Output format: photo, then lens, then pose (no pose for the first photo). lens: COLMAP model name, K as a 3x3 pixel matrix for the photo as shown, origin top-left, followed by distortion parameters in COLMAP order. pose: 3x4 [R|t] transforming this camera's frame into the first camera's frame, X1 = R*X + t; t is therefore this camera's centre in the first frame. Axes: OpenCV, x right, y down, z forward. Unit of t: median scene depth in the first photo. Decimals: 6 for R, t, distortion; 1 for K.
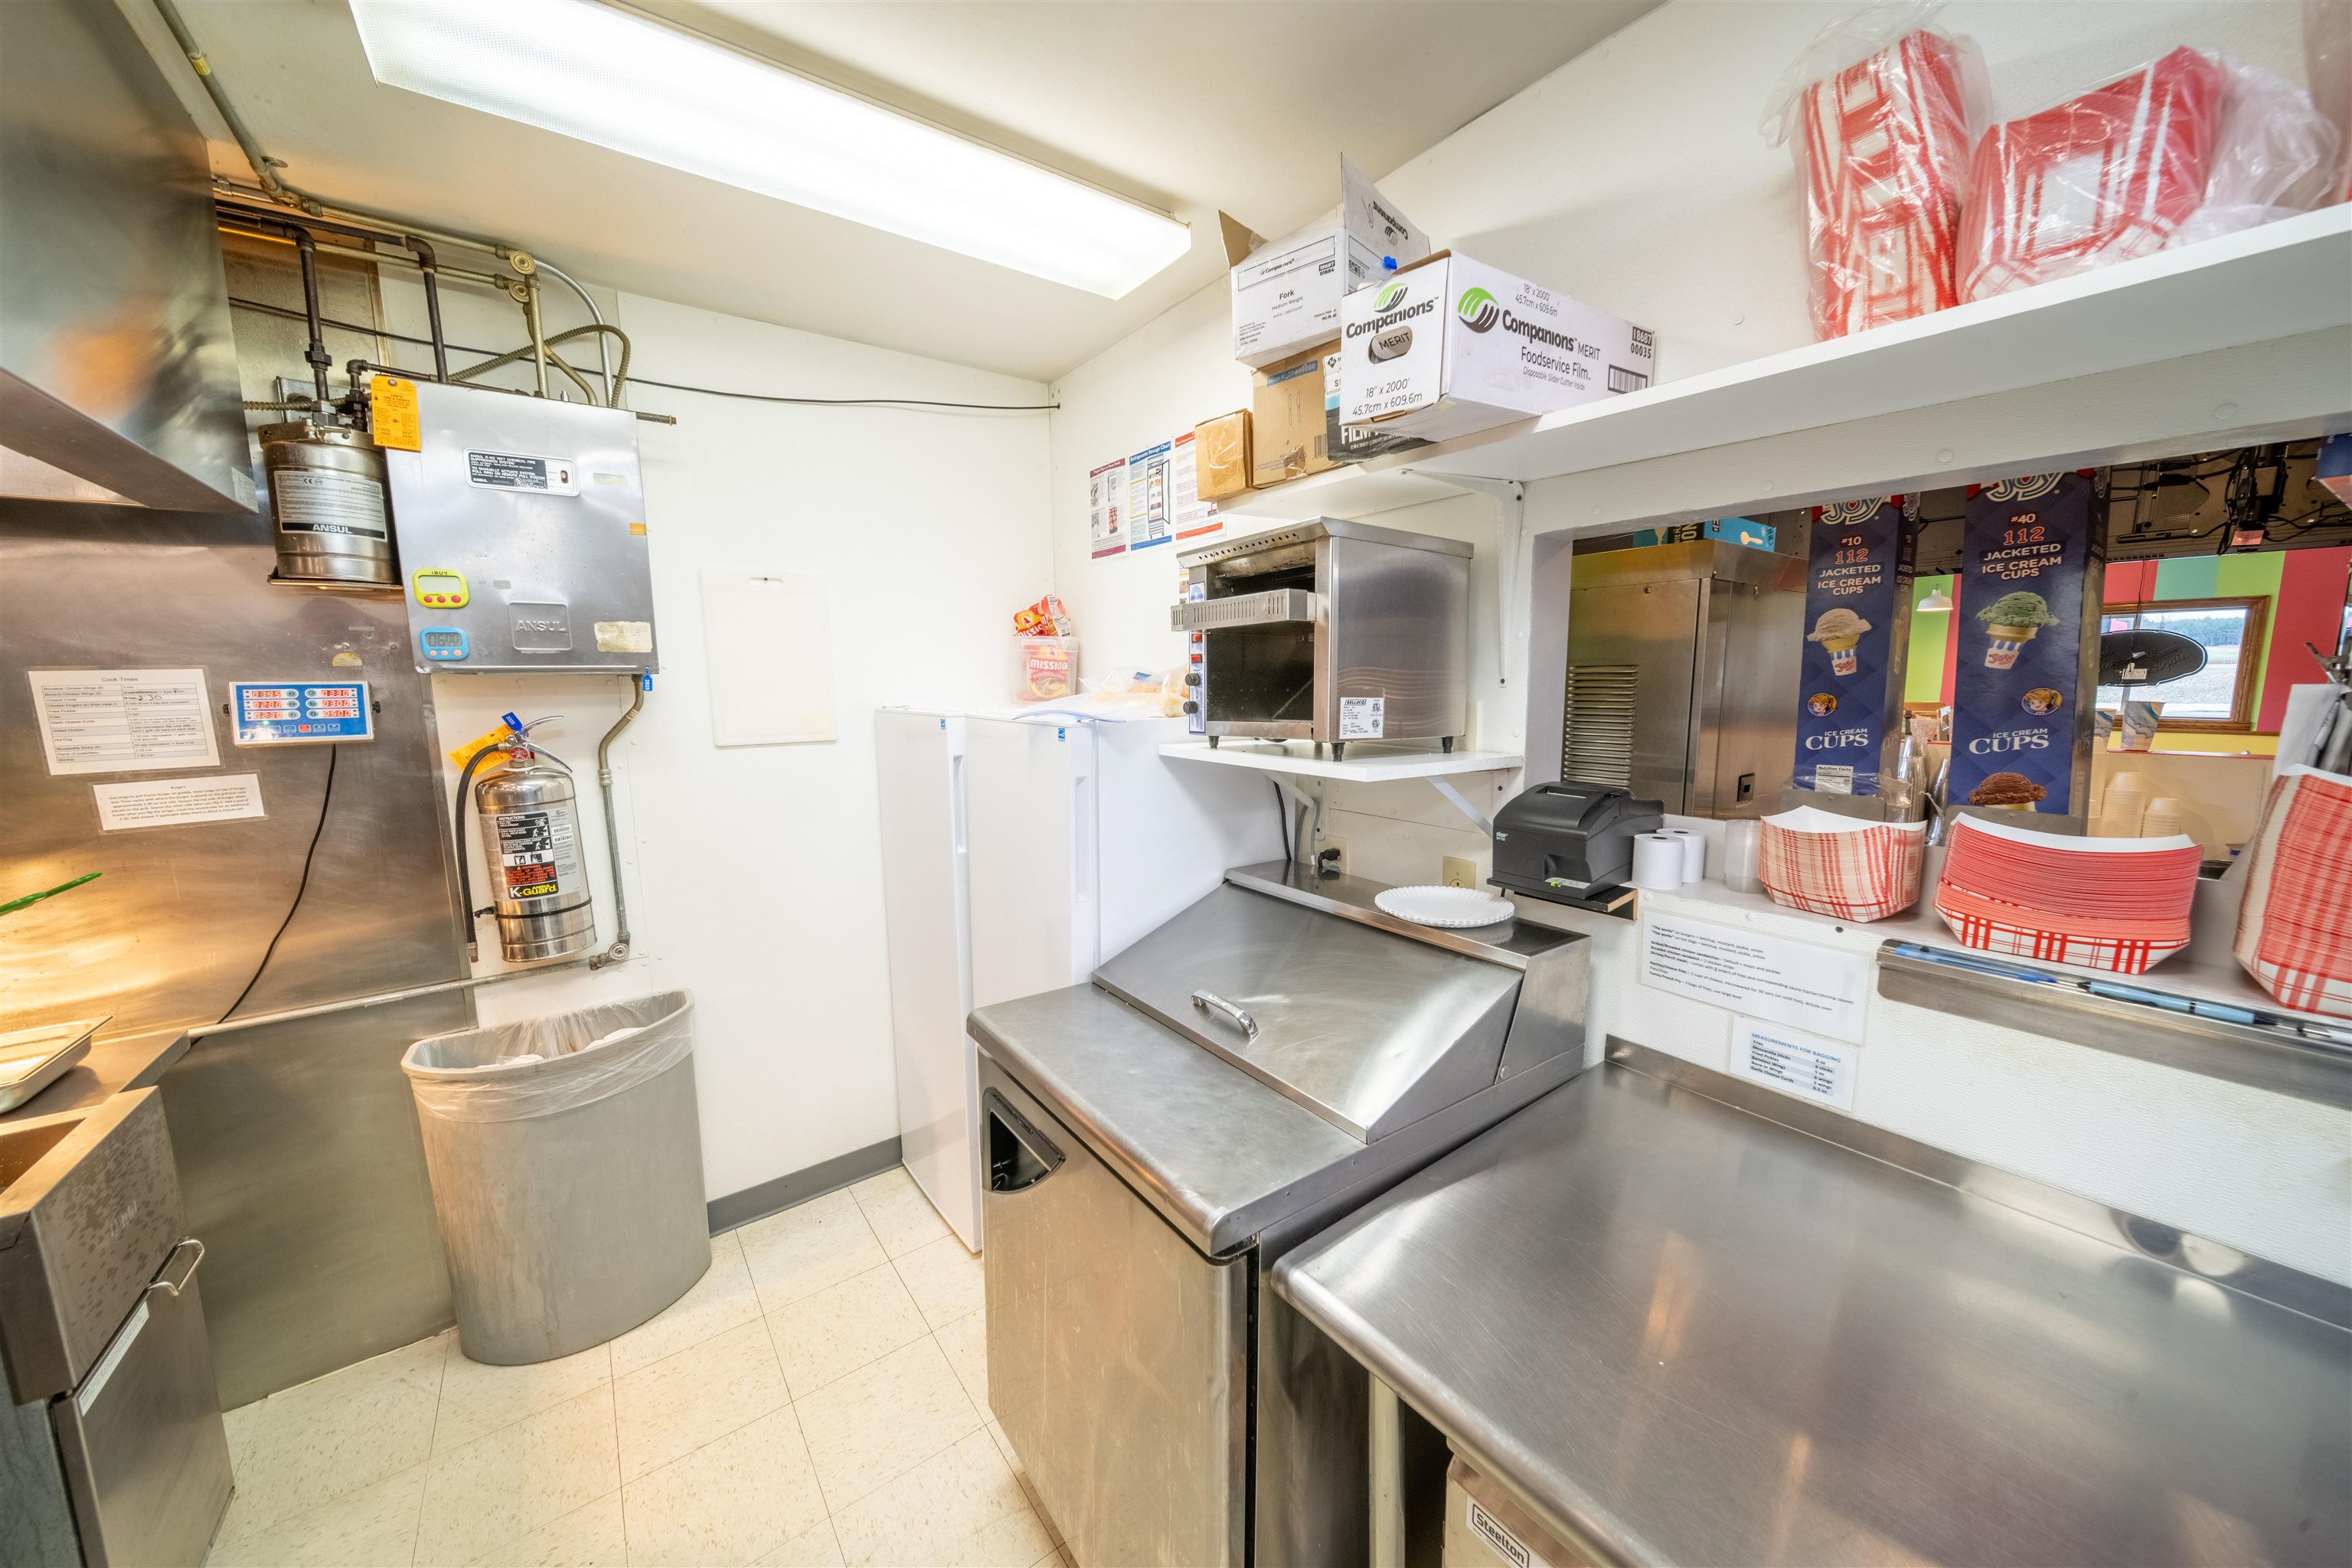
lens RADIAL K [[853.2, 0, 1181.6], [0, 853.2, 804.8], [0, 0, 1]] dist [0.001418, -0.001878]
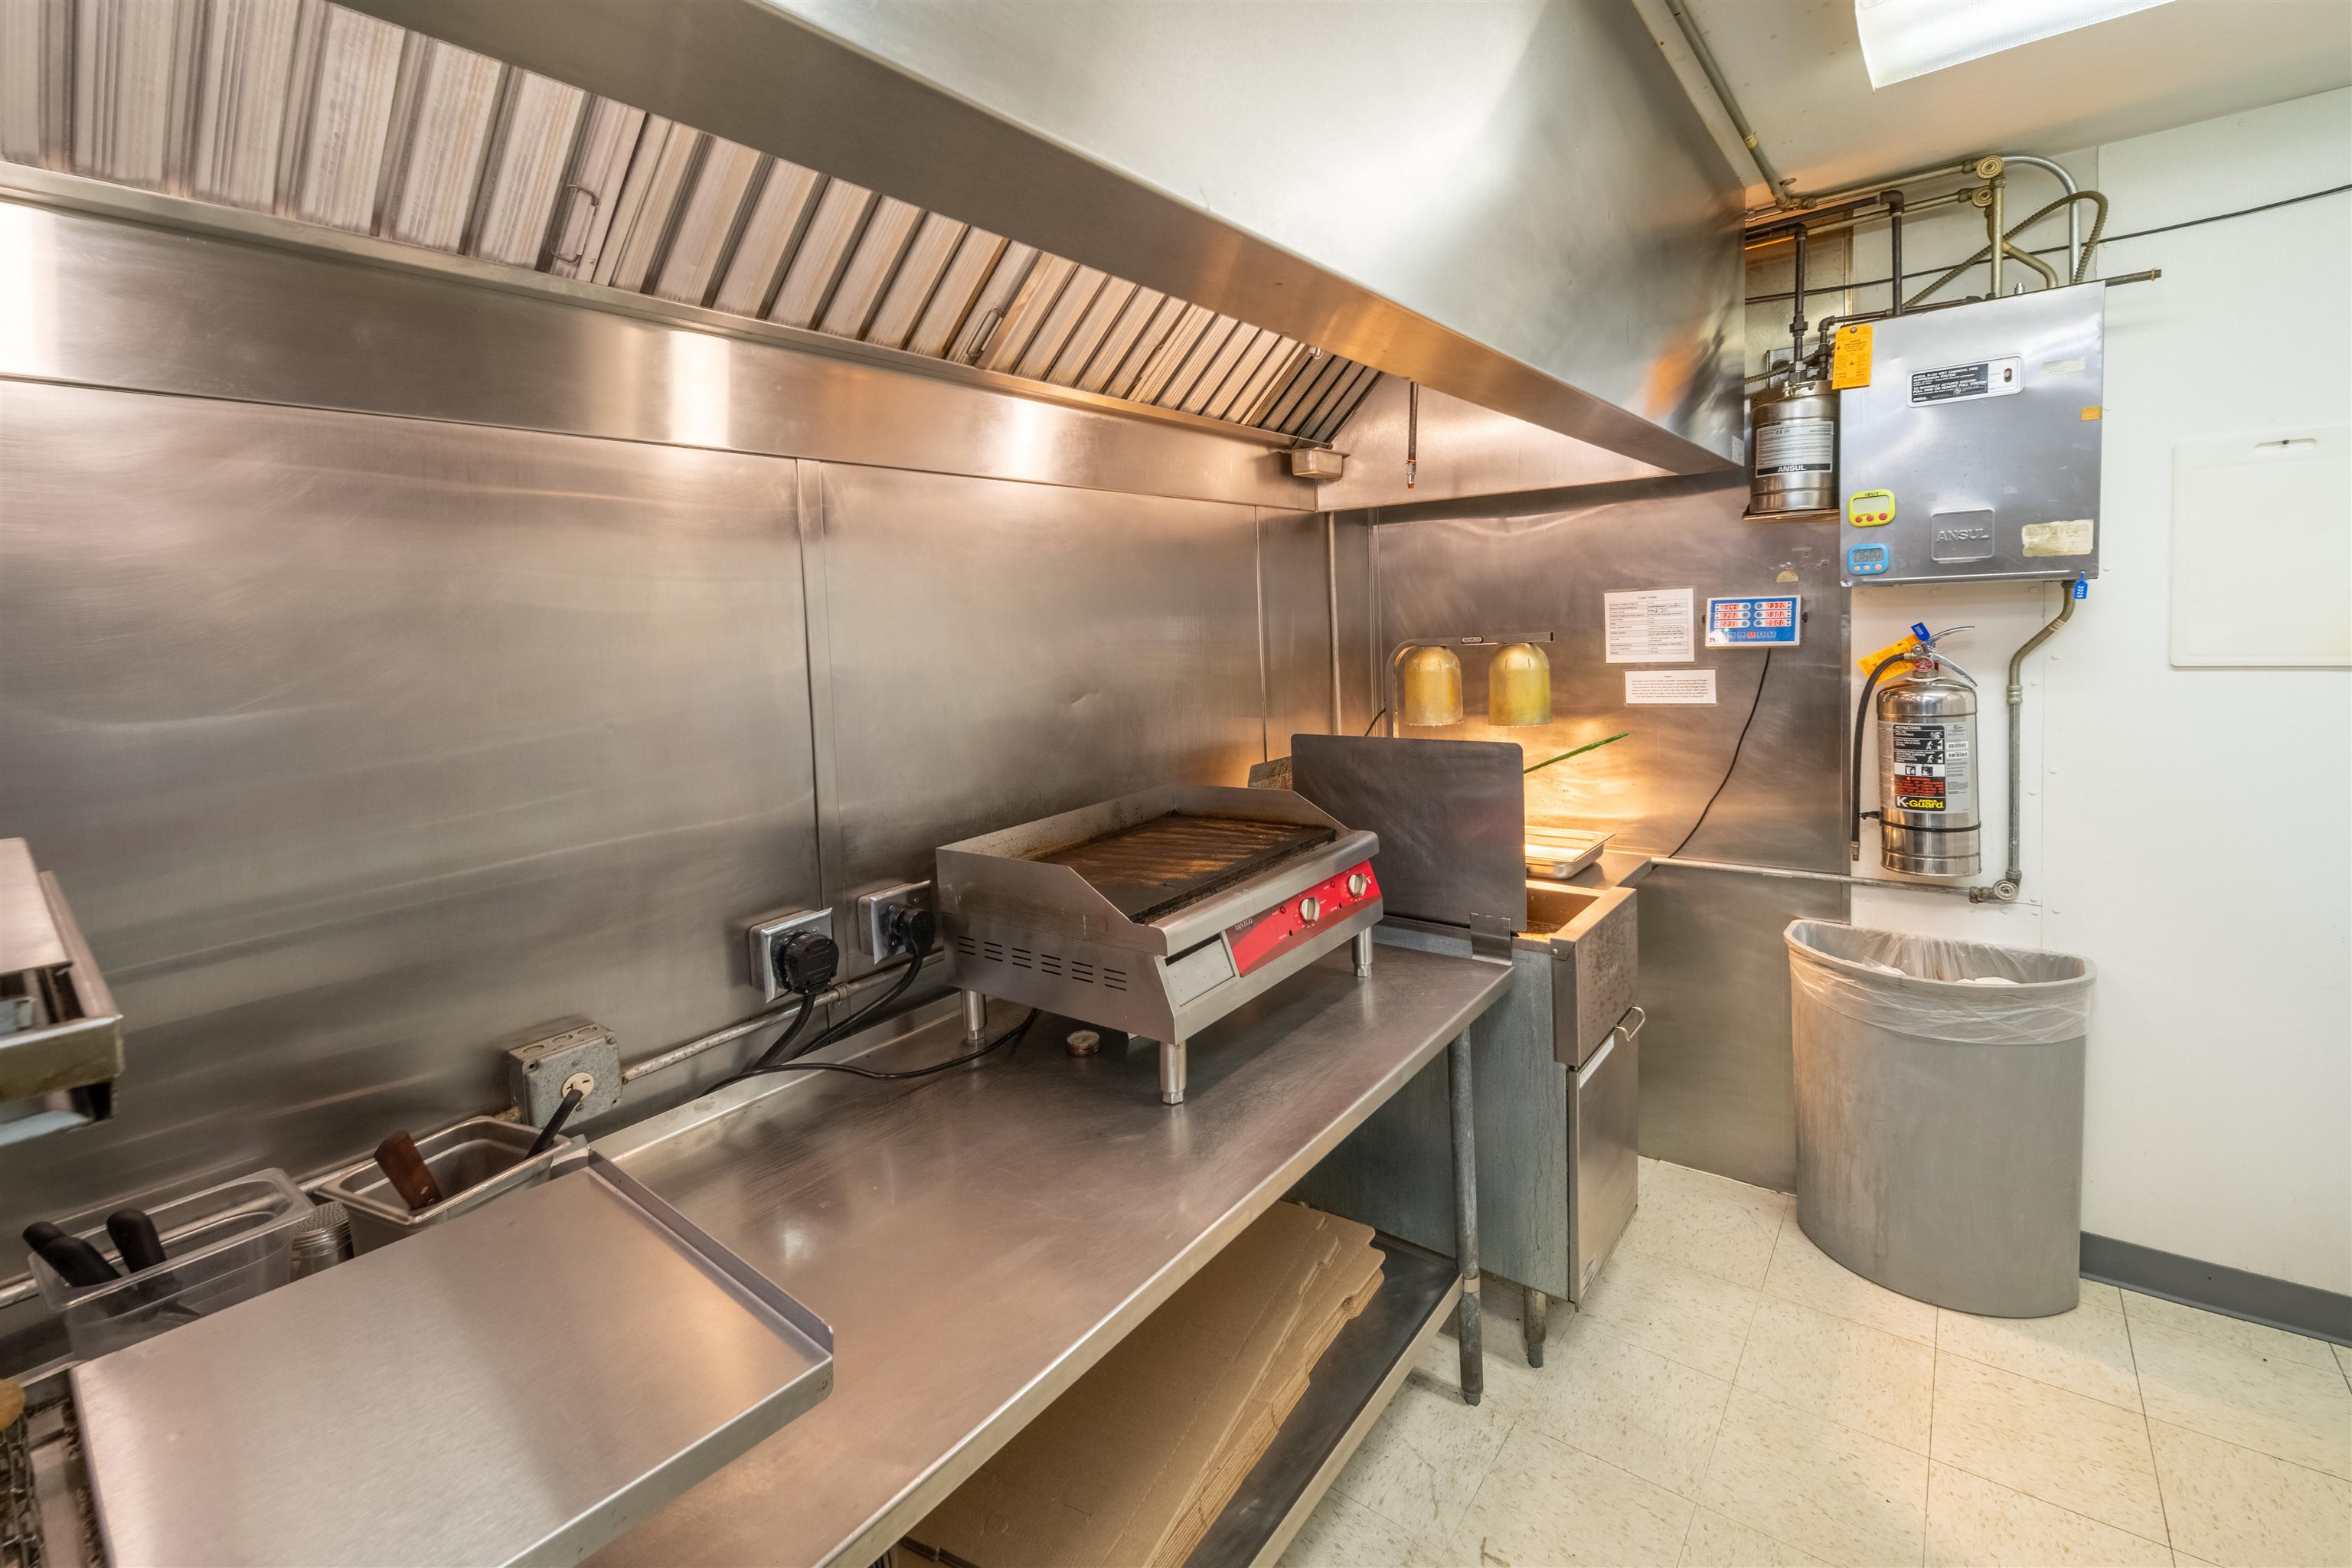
lens RADIAL K [[994.0, 0, 1173.3], [0, 994.0, 672.7], [0, 0, 1]] dist [-0.001029, -0.001106]
pose [[0.262101, 0.060700, -0.963130, 0.113636], [-0.101287, 0.994238, 0.035097, -0.002229], [0.959710, 0.088353, 0.266739, -0.151858]]
